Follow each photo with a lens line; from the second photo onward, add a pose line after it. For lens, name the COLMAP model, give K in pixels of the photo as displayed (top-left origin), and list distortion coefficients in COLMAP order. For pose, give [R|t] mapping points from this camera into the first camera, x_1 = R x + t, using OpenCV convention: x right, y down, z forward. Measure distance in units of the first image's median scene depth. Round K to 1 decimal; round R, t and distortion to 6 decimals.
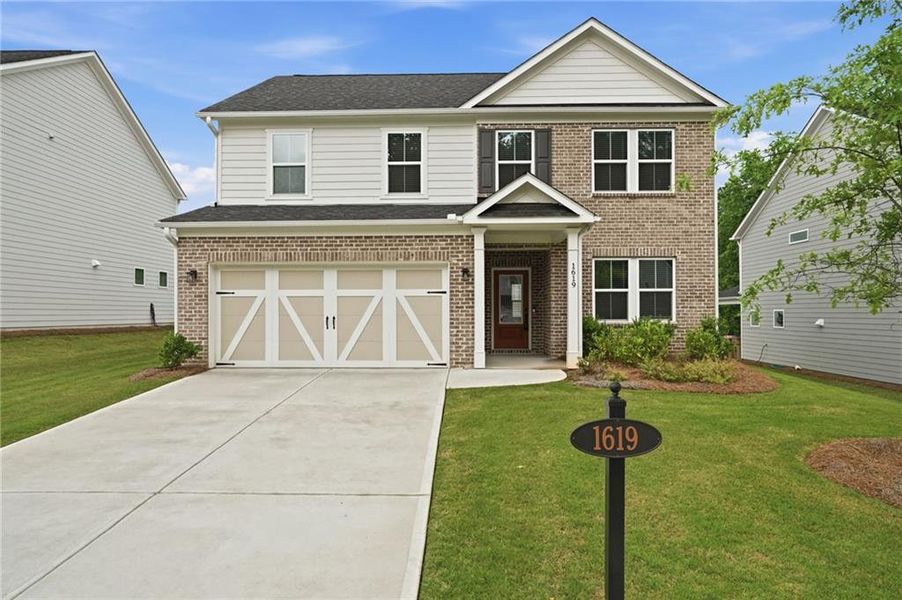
lens RADIAL K [[428.5, 0, 442.6], [0, 428.5, 301.5], [0, 0, 1]] dist [-0.051605, 0.019636]
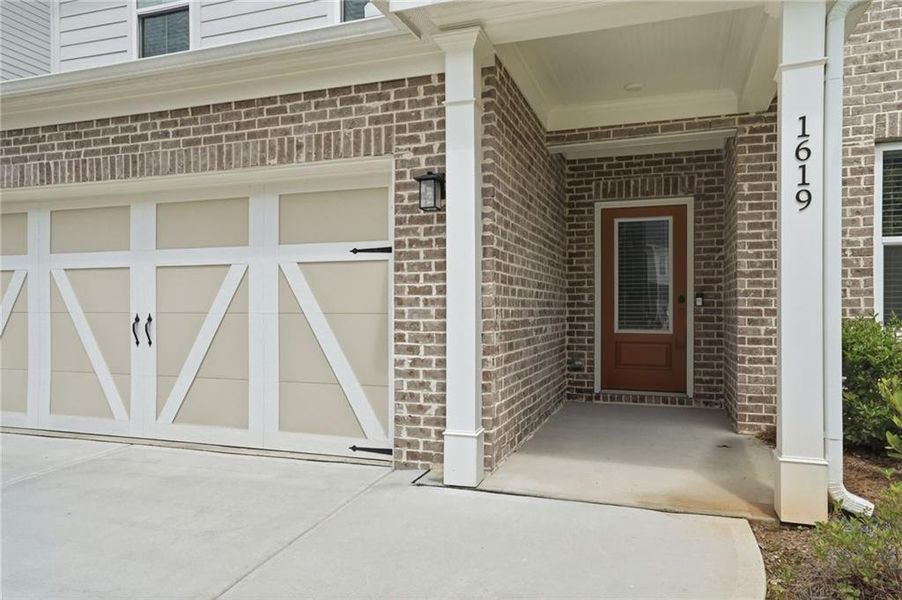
lens RADIAL K [[567.6, 0, 451.0], [0, 567.6, 300.0], [0, 0, 1]] dist [-0.001193, 0.001437]
pose [[0.961887, -0.000560, -0.273446, 0.181940], [0.004753, 0.999881, 0.014670, 0.014190], [0.273405, -0.015410, 0.961776, 0.568886]]
